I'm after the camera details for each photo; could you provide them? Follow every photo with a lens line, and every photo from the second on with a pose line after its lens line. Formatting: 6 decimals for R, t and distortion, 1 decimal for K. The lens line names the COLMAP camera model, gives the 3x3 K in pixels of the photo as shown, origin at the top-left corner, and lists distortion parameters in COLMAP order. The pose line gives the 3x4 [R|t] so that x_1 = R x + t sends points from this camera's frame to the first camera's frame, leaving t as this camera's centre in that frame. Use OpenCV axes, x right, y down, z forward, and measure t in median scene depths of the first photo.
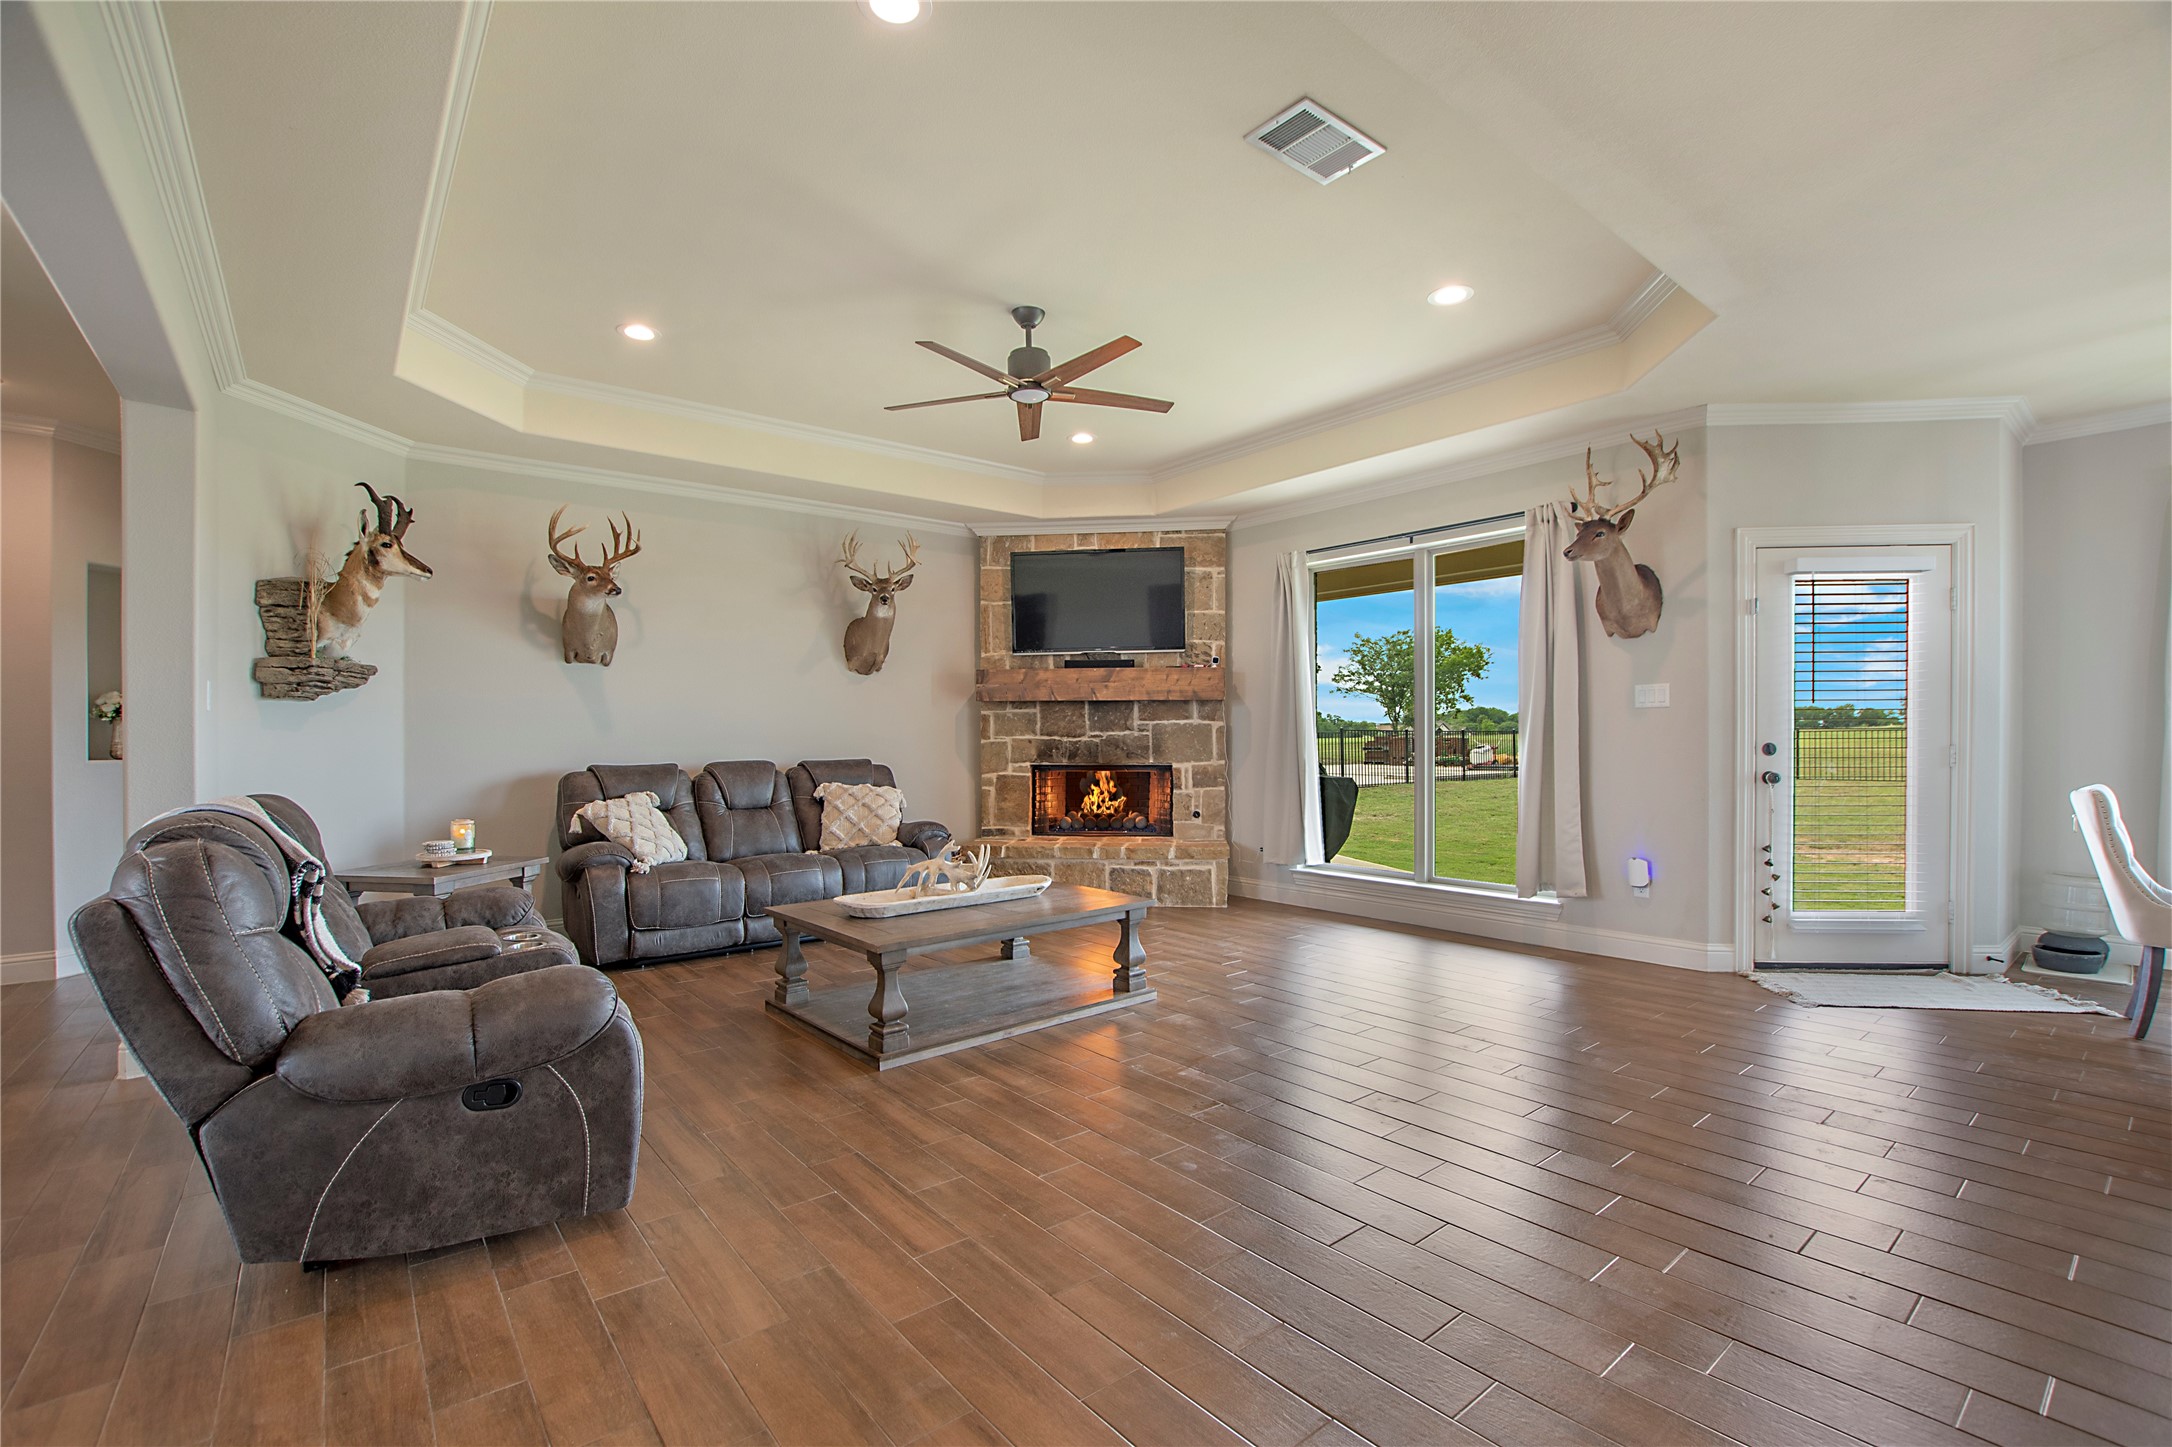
lens RADIAL K [[972.4, 0, 1089.2], [0, 972.4, 742.5], [0, 0, 1]] dist [-0.024251, -0.000081]
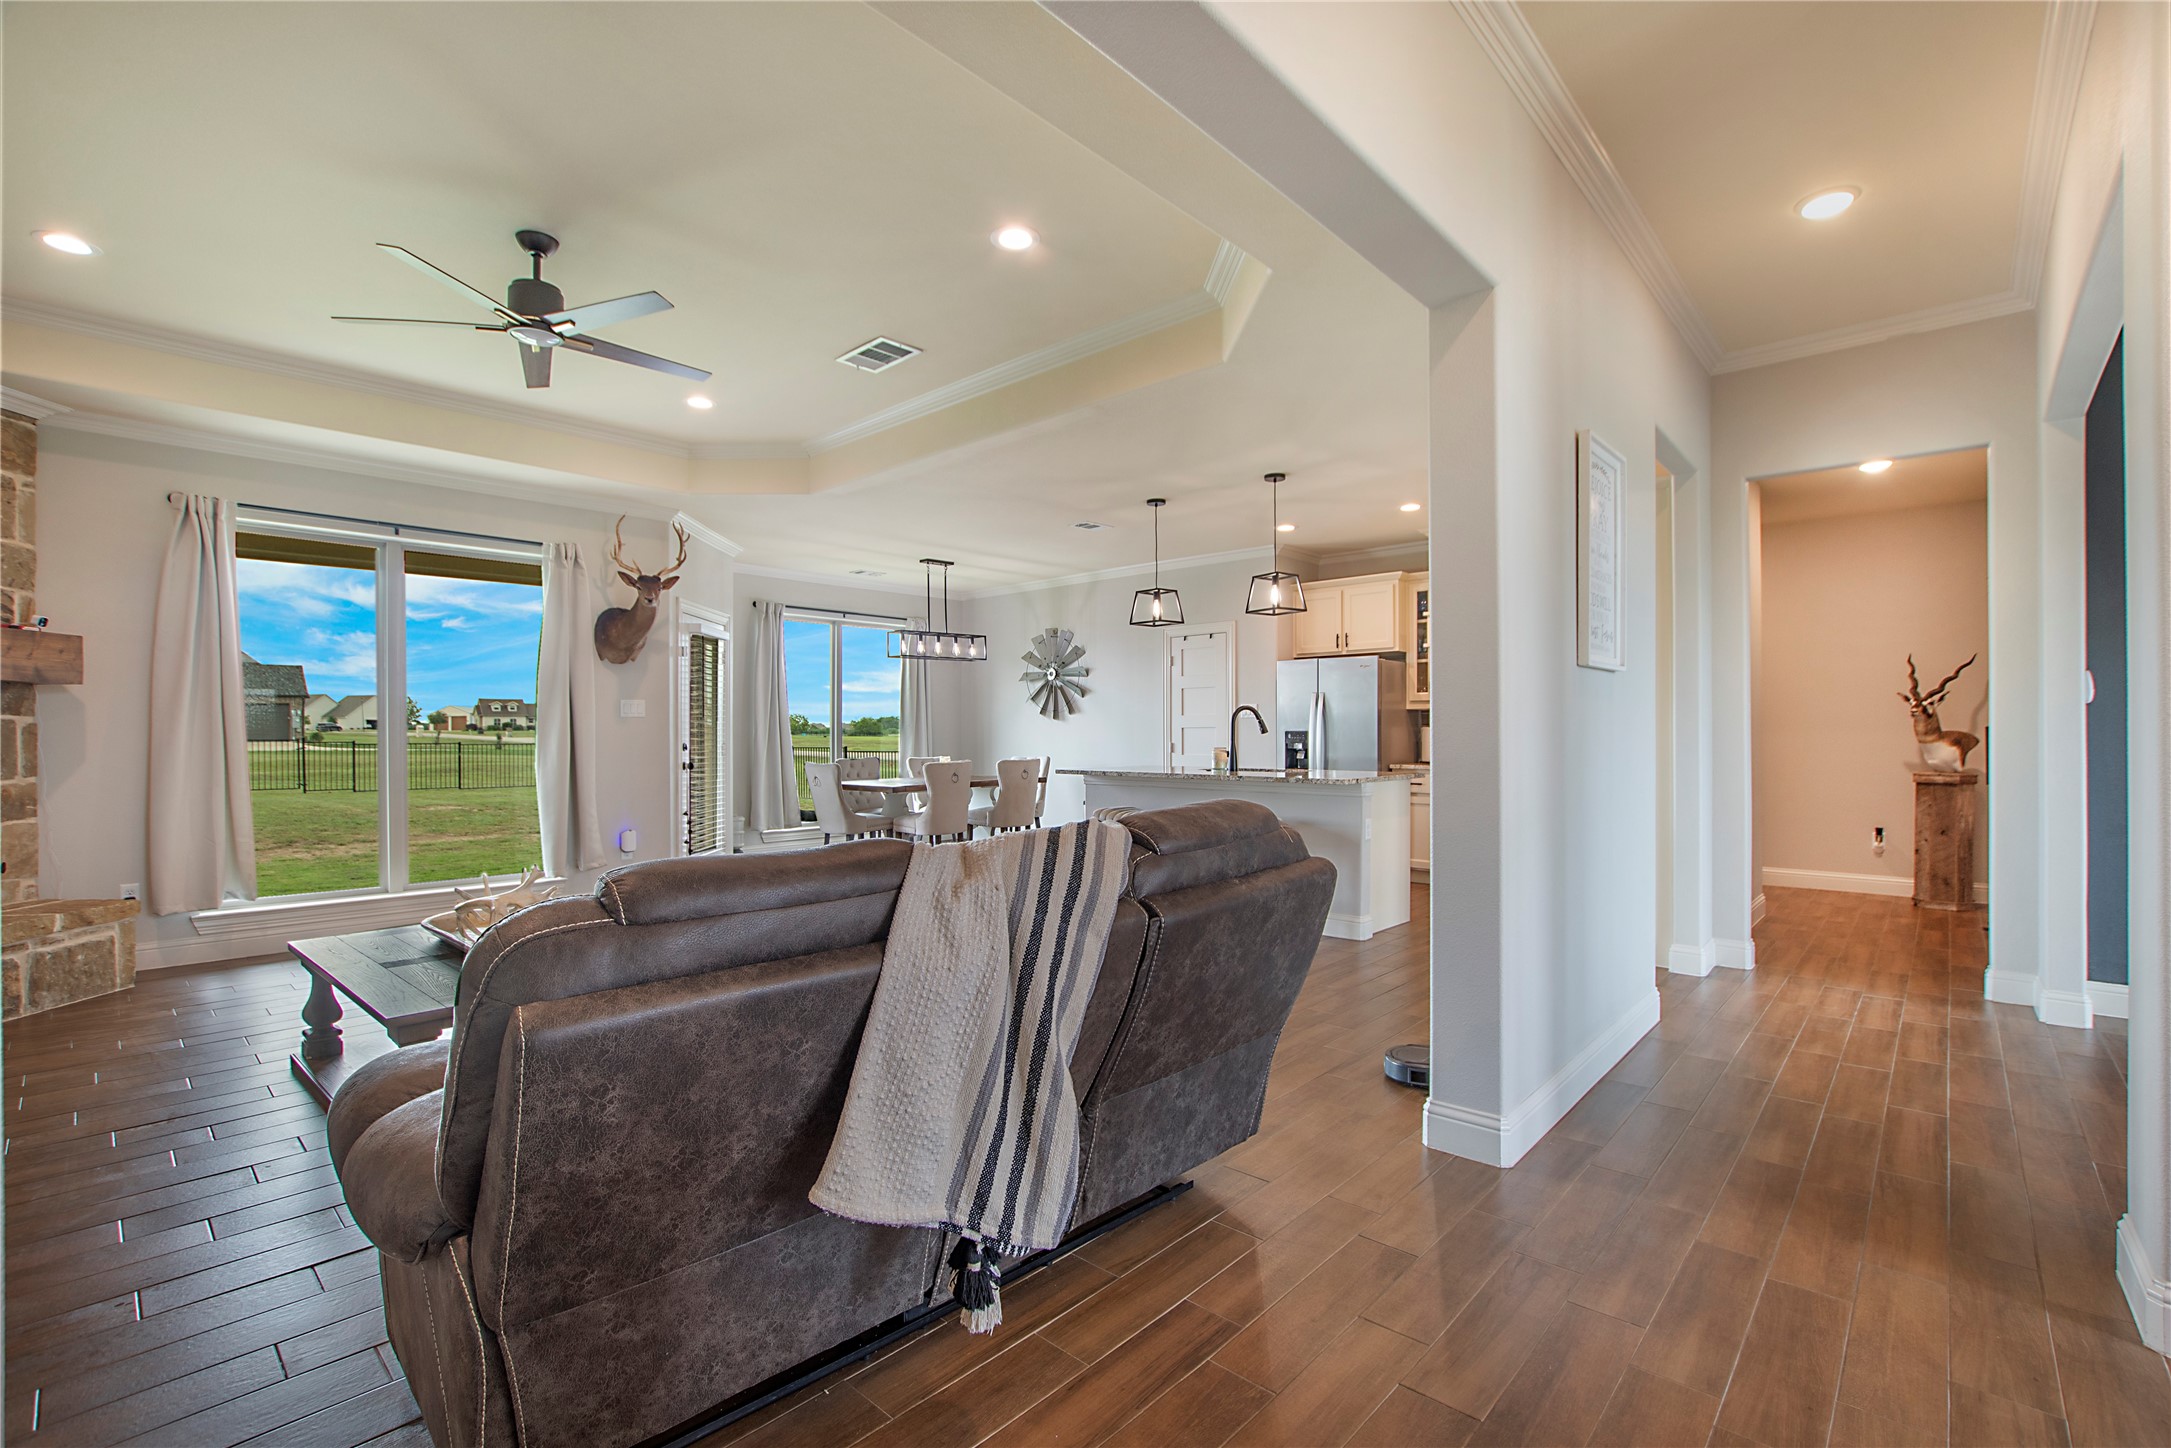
lens RADIAL K [[969.4, 0, 1075.7], [0, 969.4, 734.6], [0, 0, 1]] dist [-0.020066, 0.000045]
pose [[-0.145223, 0.005834, 0.989382, -0.664749], [0.010001, 0.999940, -0.004429, 0.000179], [-0.989348, 0.009252, -0.145272, 0.463128]]
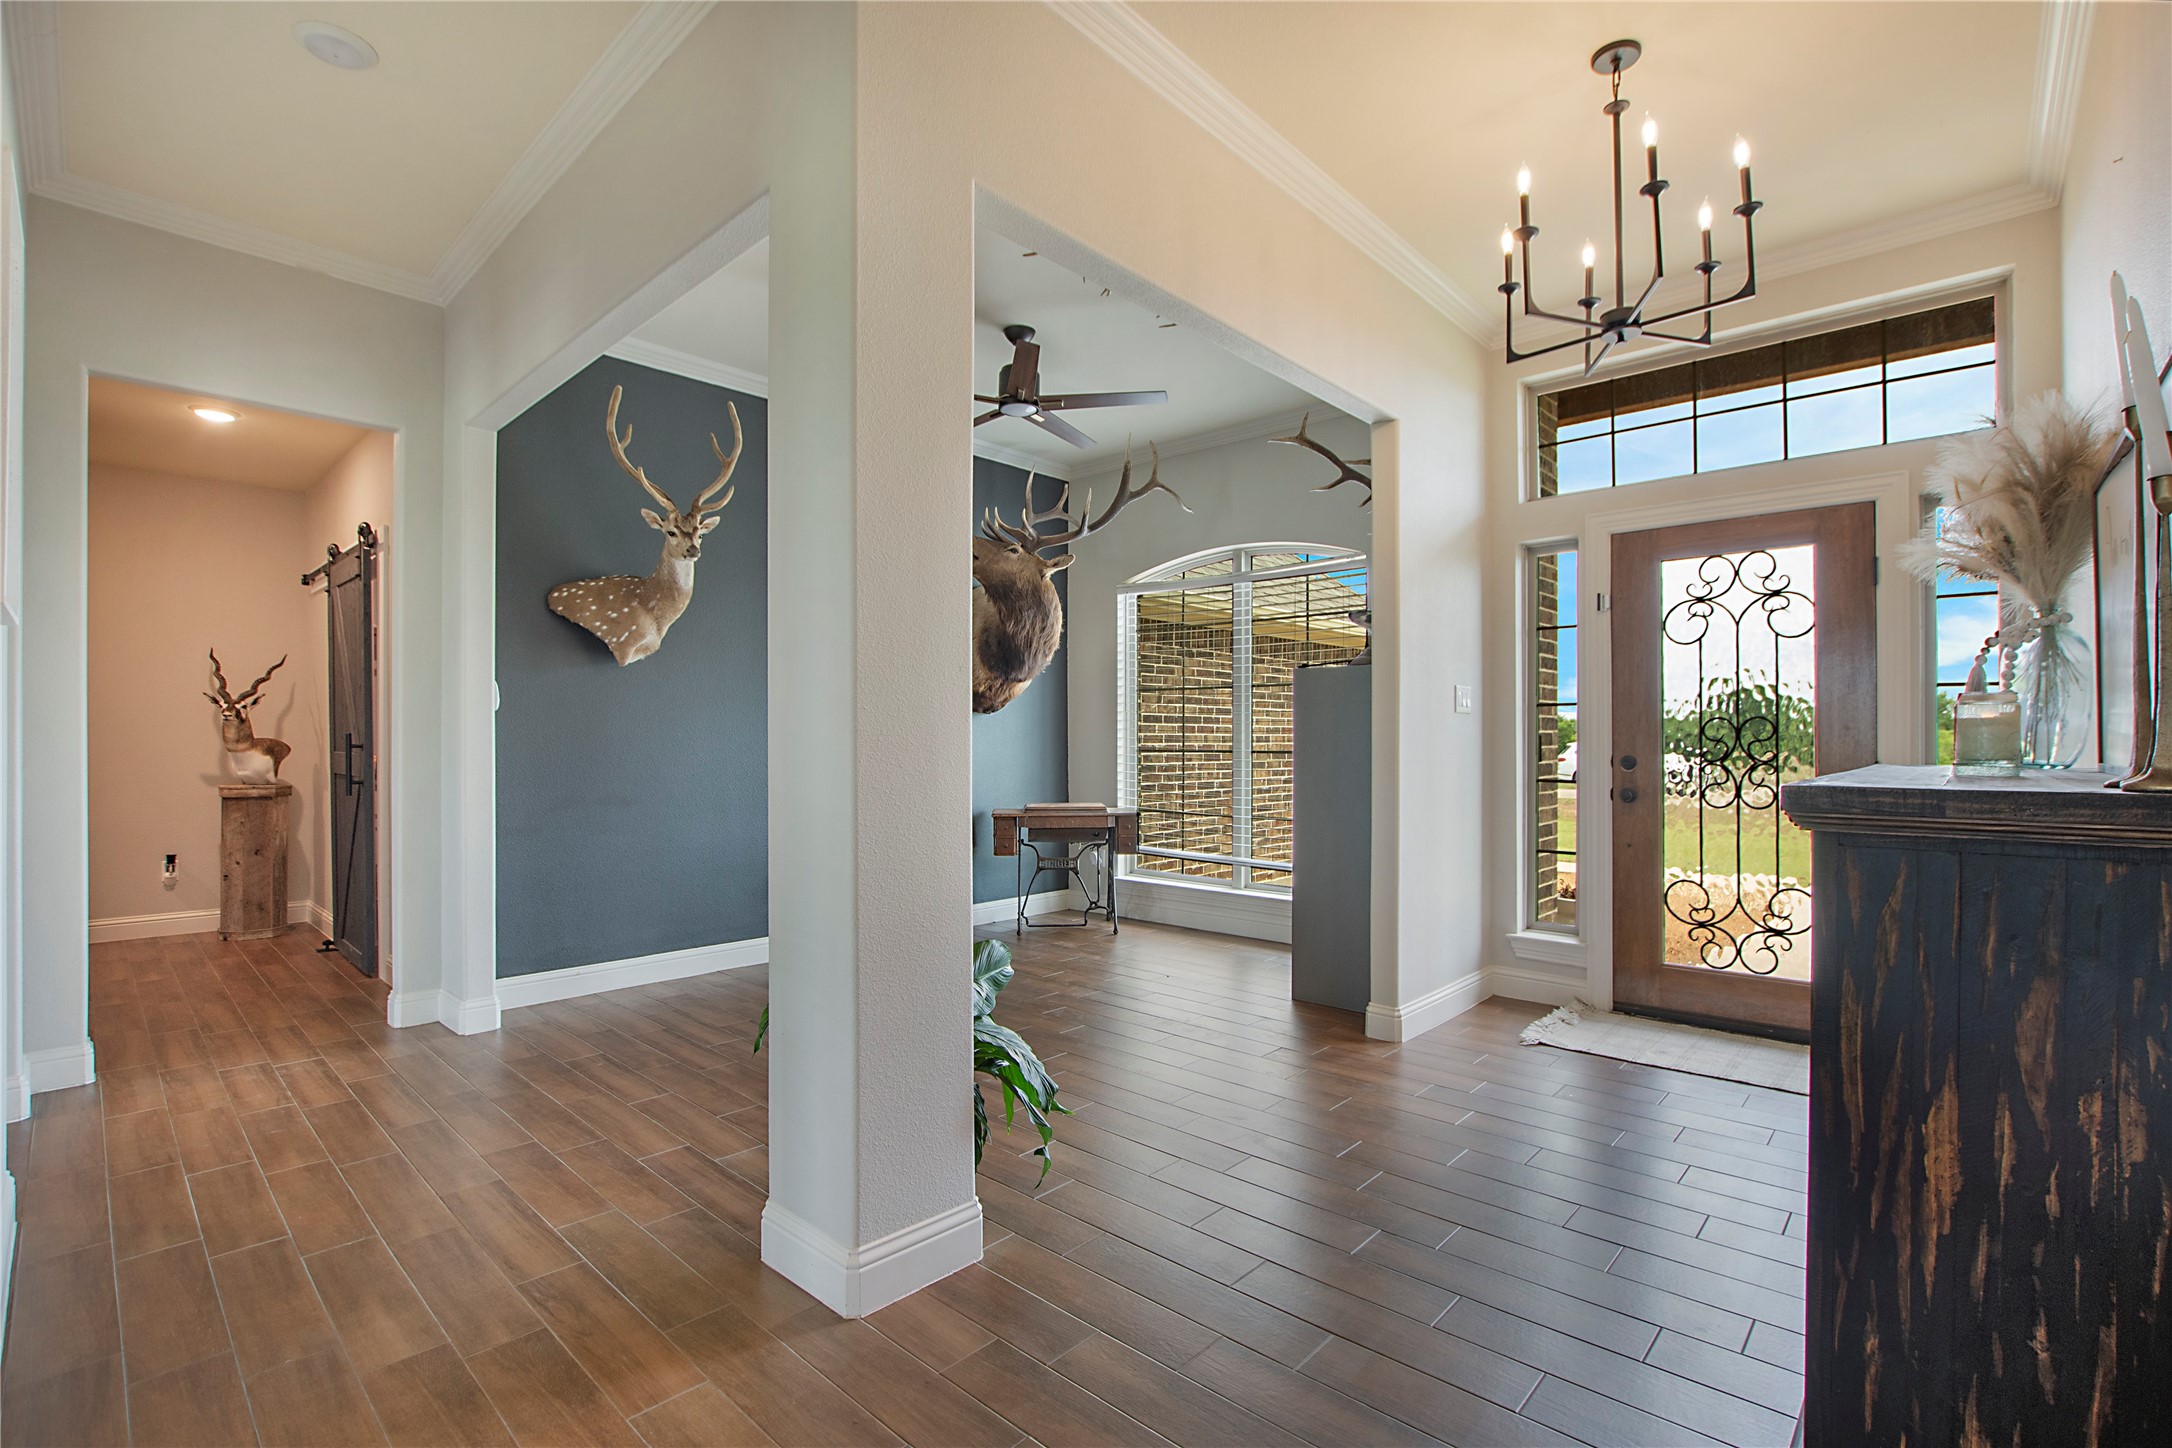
lens RADIAL K [[966.6, 0, 1104.7], [0, 966.6, 737.7], [0, 0, 1]] dist [-0.021796, 0.000608]
pose [[-0.987914, 0.004037, -0.154952, -0.399176], [0.003366, 0.999984, 0.004596, -0.001128], [0.154968, 0.004019, -0.987911, 0.406686]]
